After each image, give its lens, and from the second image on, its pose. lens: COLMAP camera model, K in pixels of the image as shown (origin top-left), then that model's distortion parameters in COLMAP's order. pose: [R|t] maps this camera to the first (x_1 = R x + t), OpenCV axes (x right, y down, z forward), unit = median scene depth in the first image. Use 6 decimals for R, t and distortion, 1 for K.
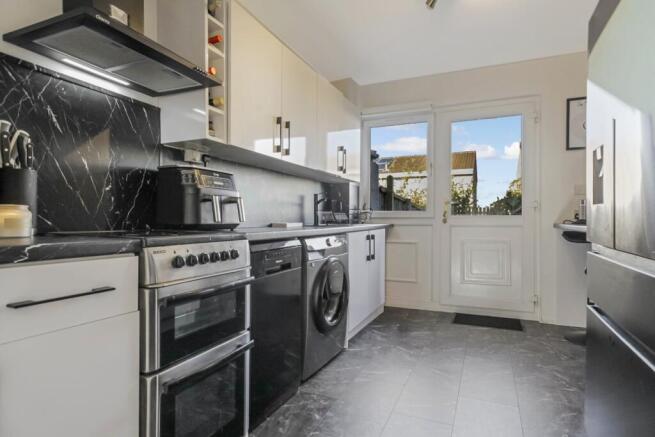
lens RADIAL K [[360.4, 0, 327.0], [0, 360.4, 217.3], [0, 0, 1]] dist [0.000183, -0.000052]
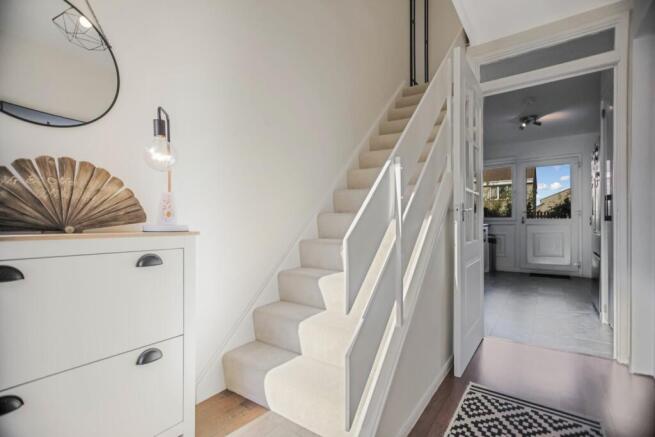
lens RADIAL K [[307.5, 0, 328.5], [0, 307.5, 222.2], [0, 0, 1]] dist [0.002577, 0.000835]
pose [[0.980398, -0.007815, -0.196870, -0.320864], [0.008315, 0.999964, 0.001713, 0.000444], [0.196850, -0.003316, 0.980428, -0.698724]]
